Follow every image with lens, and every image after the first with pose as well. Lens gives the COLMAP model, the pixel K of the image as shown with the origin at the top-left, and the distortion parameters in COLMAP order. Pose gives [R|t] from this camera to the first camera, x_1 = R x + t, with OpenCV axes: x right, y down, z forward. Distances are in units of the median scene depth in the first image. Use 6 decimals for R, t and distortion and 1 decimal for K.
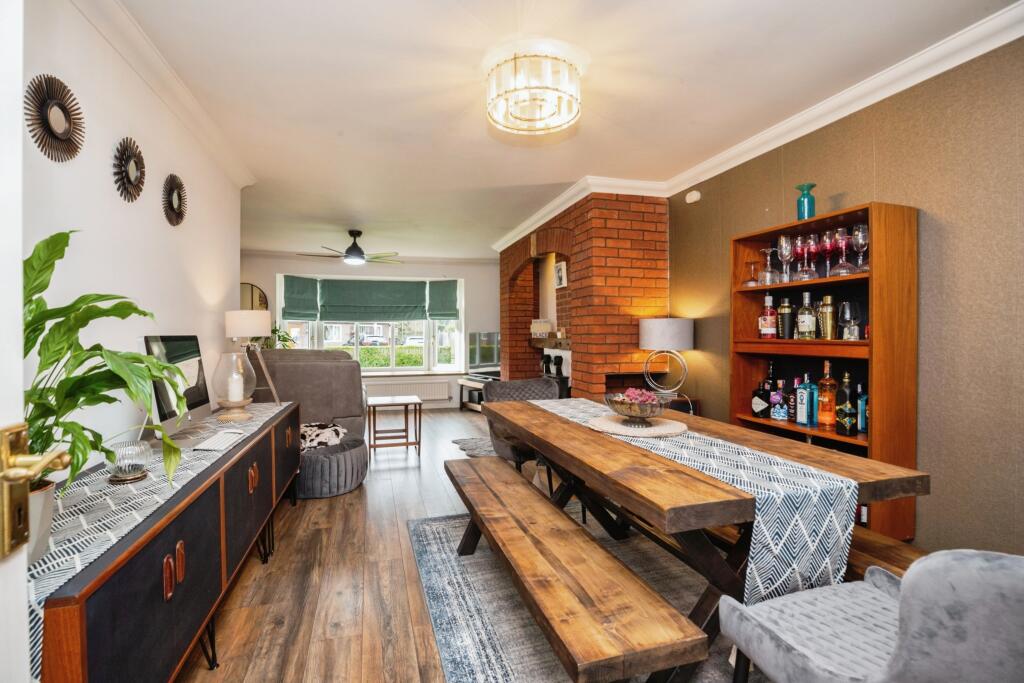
lens RADIAL K [[466.0, 0, 512.1], [0, 466.0, 340.6], [0, 0, 1]] dist [-0.028436, -0.000271]
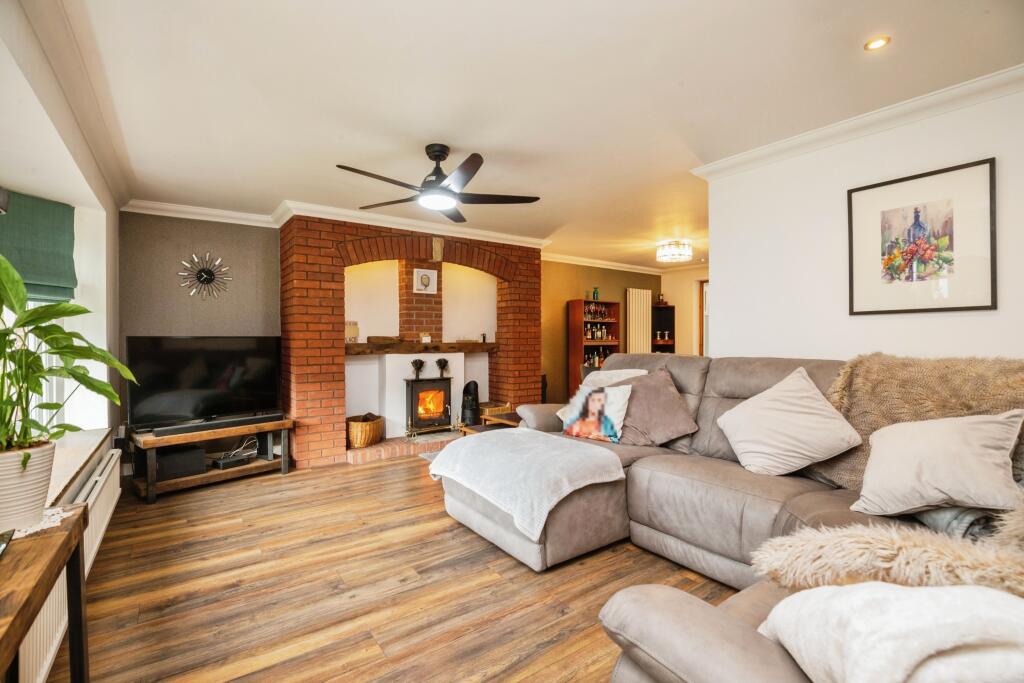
lens RADIAL K [[466.0, 0, 511.9], [0, 466.0, 342.7], [0, 0, 1]] dist [-0.028436, -0.000271]
pose [[-0.312806, 0.002227, 0.949814, -2.067523], [0.022255, 0.999740, 0.004985, -0.011881], [-0.949556, 0.022697, -0.312774, 2.490333]]
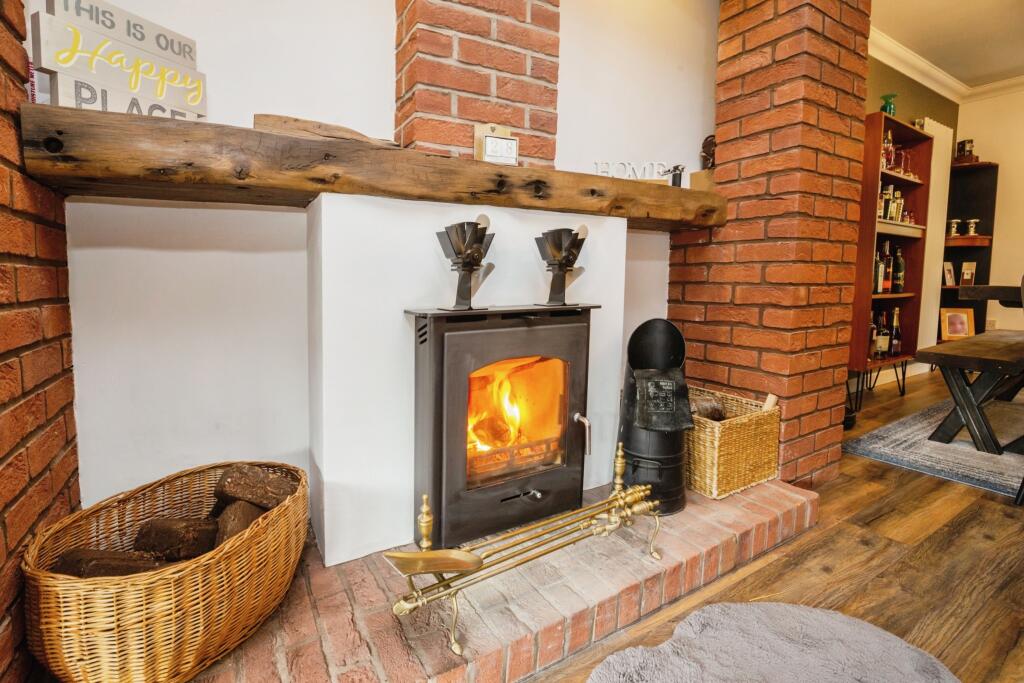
lens RADIAL K [[466.0, 0, 514.2], [0, 466.0, 270.0], [0, 0, 1]] dist [-0.028436, -0.000271]
pose [[-0.246770, 0.003266, 0.969069, -0.301025], [0.005920, 0.999981, -0.001862, 0.123791], [-0.969056, 0.005277, -0.246784, 2.297142]]
